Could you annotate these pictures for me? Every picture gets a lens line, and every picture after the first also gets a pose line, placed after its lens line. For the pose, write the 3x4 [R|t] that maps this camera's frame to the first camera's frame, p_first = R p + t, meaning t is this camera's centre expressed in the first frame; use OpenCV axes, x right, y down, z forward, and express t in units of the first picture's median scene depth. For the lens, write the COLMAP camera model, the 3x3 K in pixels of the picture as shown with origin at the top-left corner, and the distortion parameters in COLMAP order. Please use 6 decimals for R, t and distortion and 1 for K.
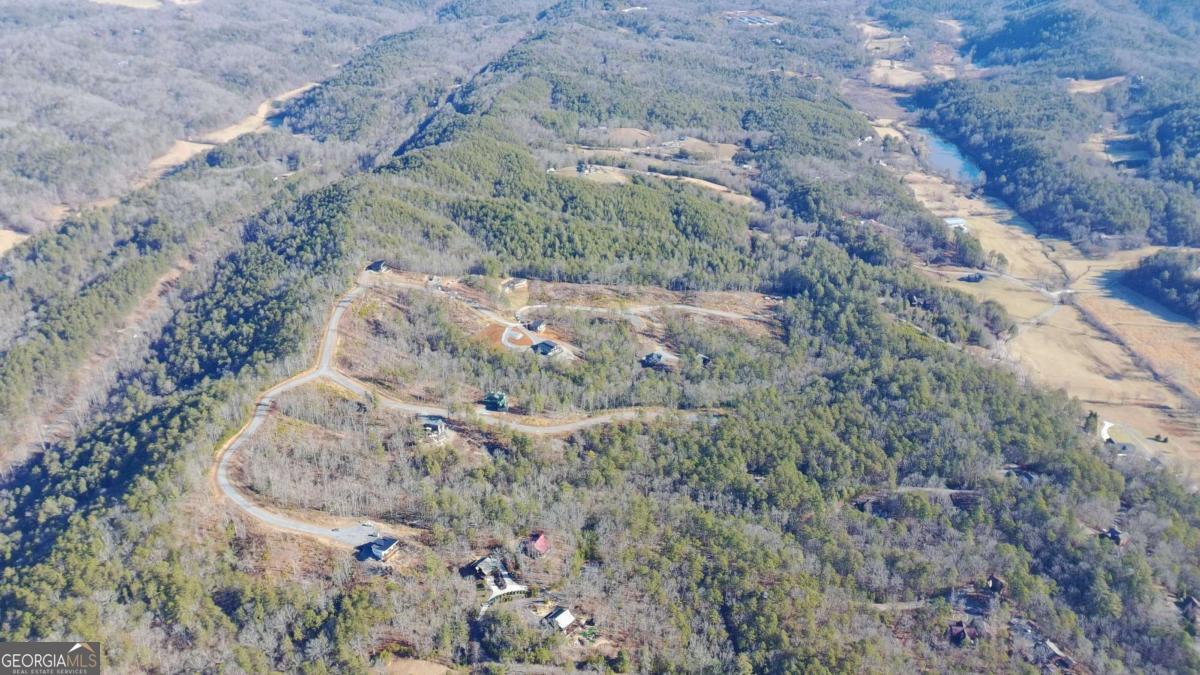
lens RADIAL K [[897.8, 0, 600.0], [0, 897.8, 337.5], [0, 0, 1]] dist [0.017186, -0.003509]
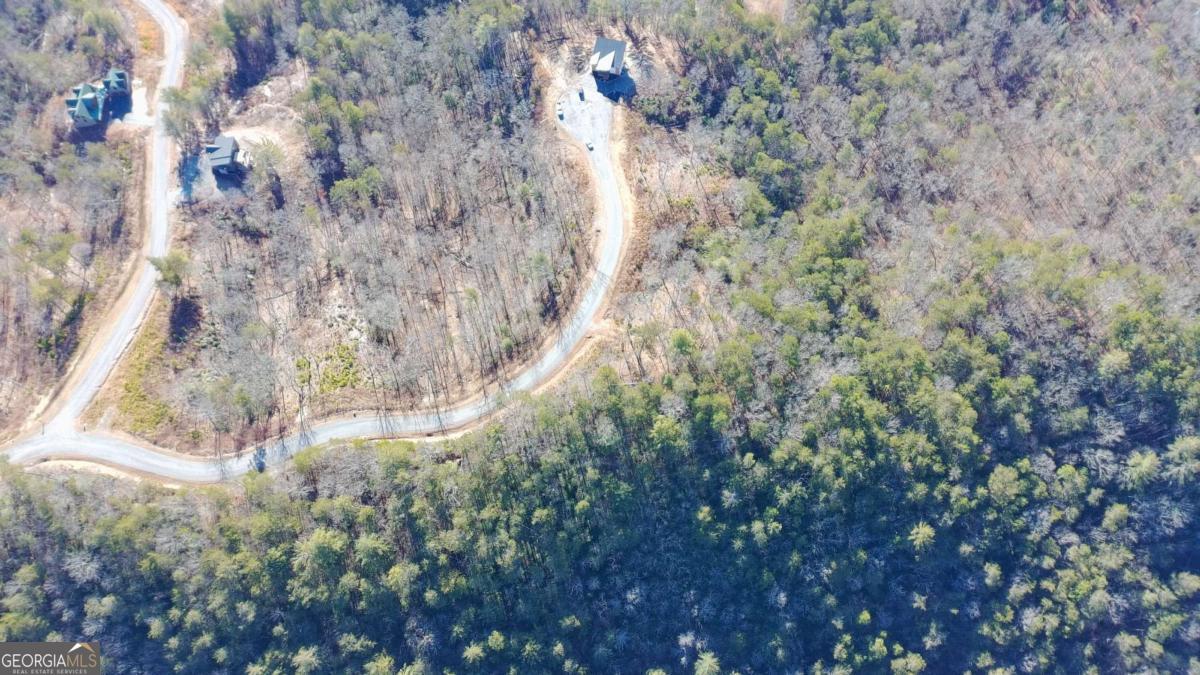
lens RADIAL K [[897.8, 0, 600.0], [0, 897.8, 337.5], [0, 0, 1]] dist [0.017186, -0.003509]
pose [[-0.300774, -0.891028, 0.340005, -0.479763], [0.386147, 0.212203, 0.897697, -0.233998], [-0.872024, 0.401296, 0.280243, 0.689537]]
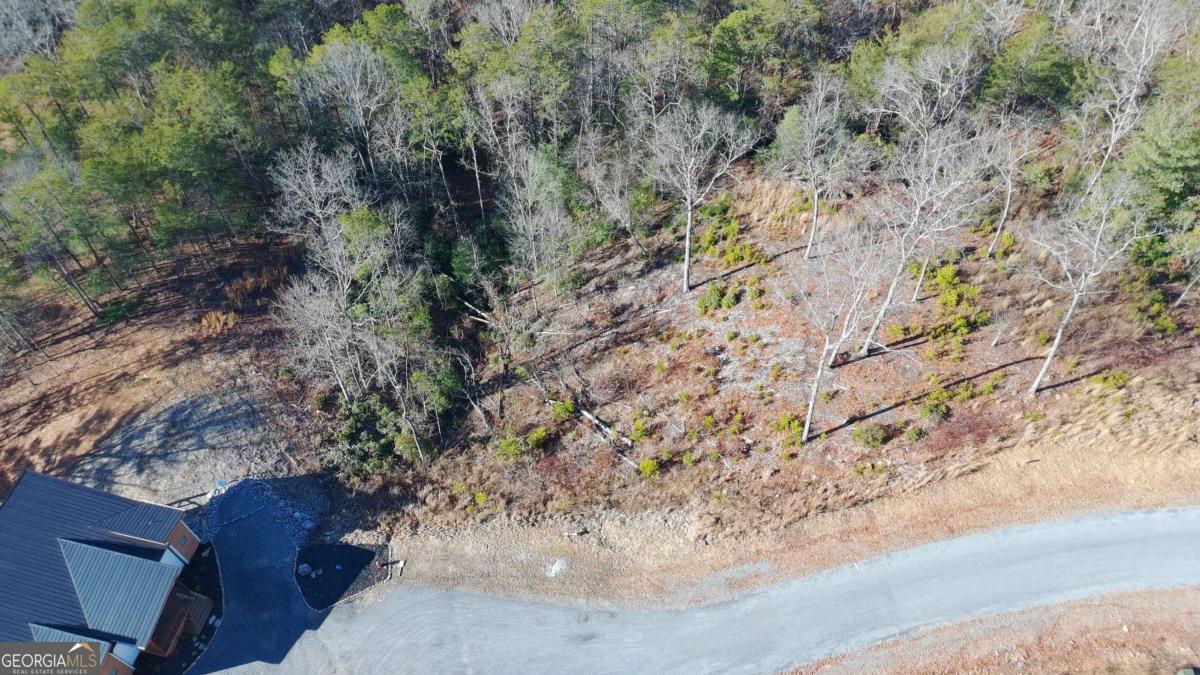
lens RADIAL K [[897.8, 0, 600.0], [0, 897.8, 337.5], [0, 0, 1]] dist [0.017186, -0.003509]
pose [[-0.959813, 0.224392, -0.168545, -0.217775], [-0.122473, 0.205451, 0.970974, 0.079822], [0.252506, 0.952596, -0.169712, 0.766532]]
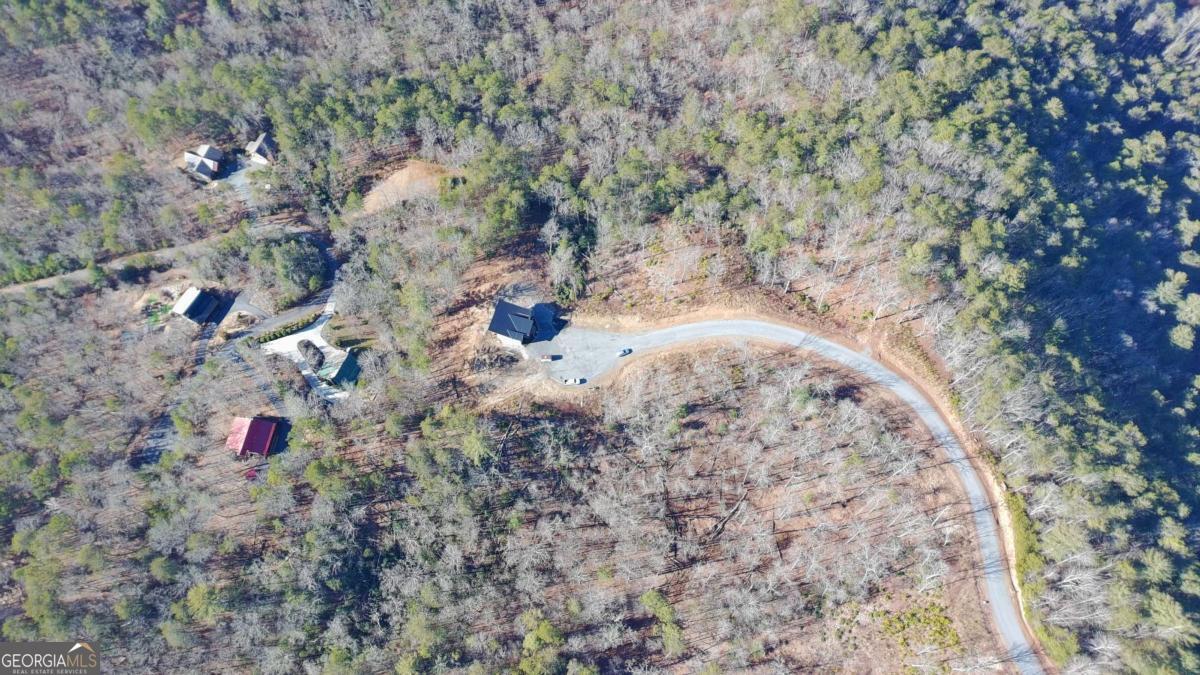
lens RADIAL K [[897.8, 0, 600.0], [0, 897.8, 337.5], [0, 0, 1]] dist [0.017186, -0.003509]
pose [[-0.974017, 0.202926, -0.100561, -0.175592], [-0.106132, -0.016734, 0.994211, -0.254245], [0.200069, 0.979051, 0.037836, 0.760579]]
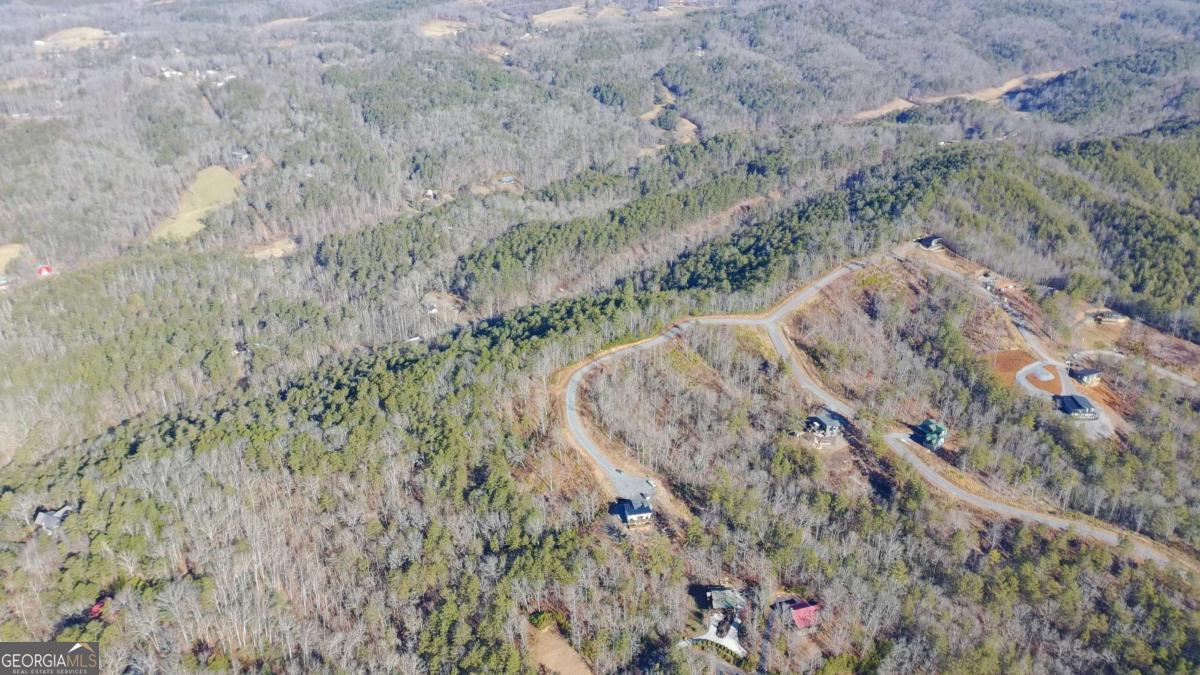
lens RADIAL K [[897.8, 0, 600.0], [0, 897.8, 337.5], [0, 0, 1]] dist [0.017186, -0.003509]
pose [[0.644374, 0.332019, -0.688873, 0.195932], [-0.329679, 0.933428, 0.141505, -0.018201], [0.689996, 0.135925, 0.710936, 0.279429]]
